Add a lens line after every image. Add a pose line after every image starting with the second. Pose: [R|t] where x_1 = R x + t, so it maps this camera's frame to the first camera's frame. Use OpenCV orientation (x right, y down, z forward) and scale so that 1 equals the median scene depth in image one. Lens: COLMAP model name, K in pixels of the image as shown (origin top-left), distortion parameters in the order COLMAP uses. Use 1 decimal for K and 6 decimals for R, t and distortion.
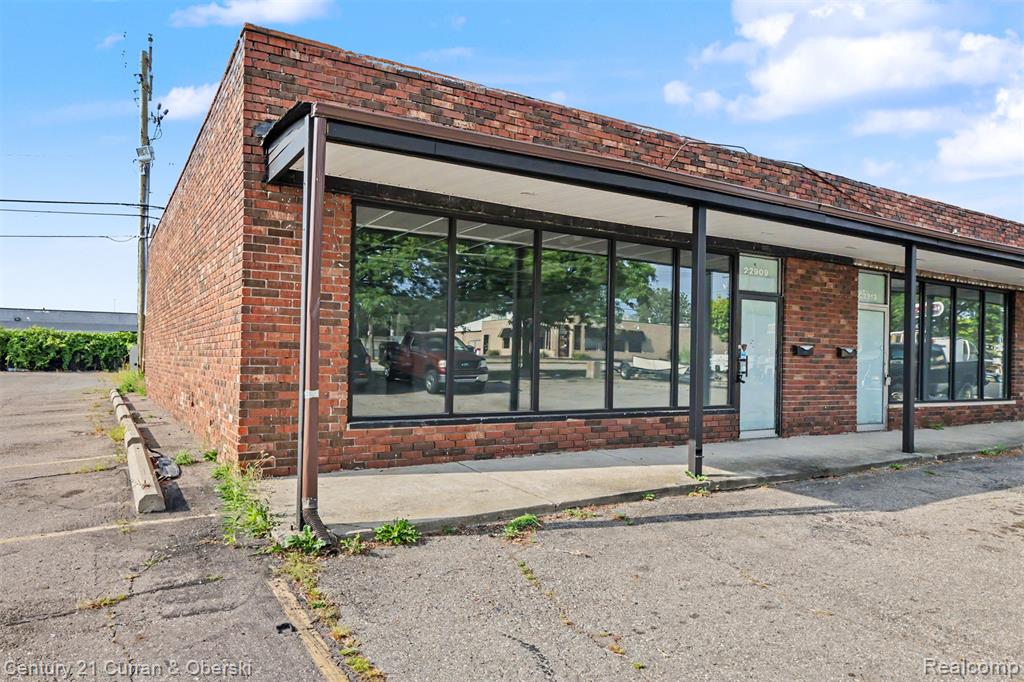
lens RADIAL K [[666.8, 0, 512.4], [0, 666.8, 354.1], [0, 0, 1]] dist [0.000820, 0.000043]
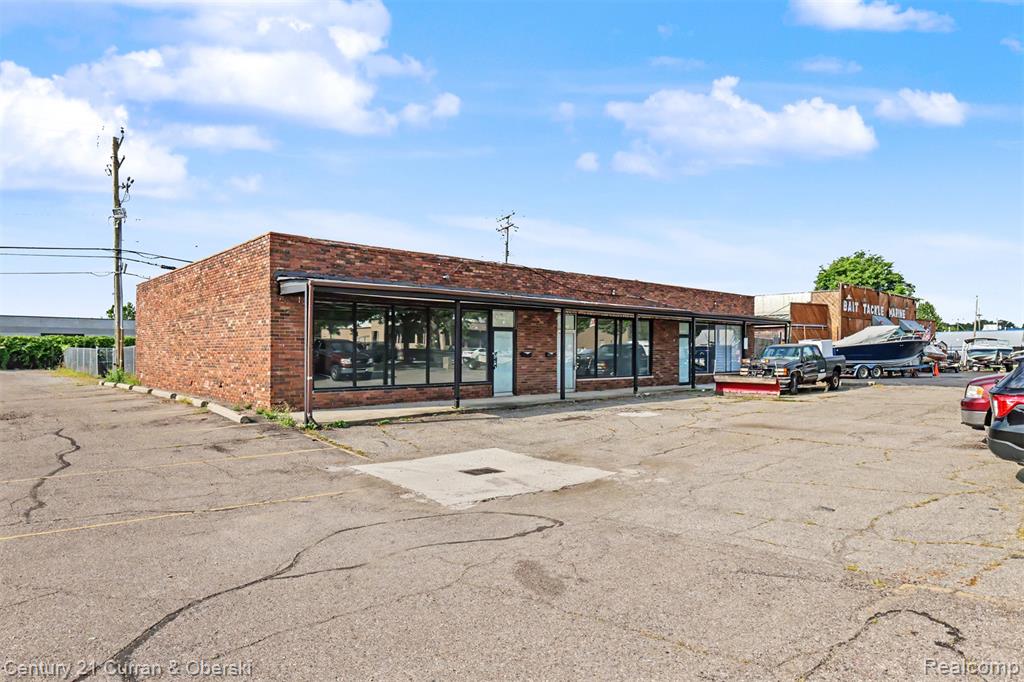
lens RADIAL K [[606.1, 0, 513.3], [0, 606.1, 353.7], [0, 0, 1]] dist [0.001680, -0.000849]
pose [[0.982548, -0.014176, 0.185469, 0.043156], [0.011326, 0.999801, 0.016418, -0.039593], [-0.185665, -0.014031, 0.982513, -0.872586]]
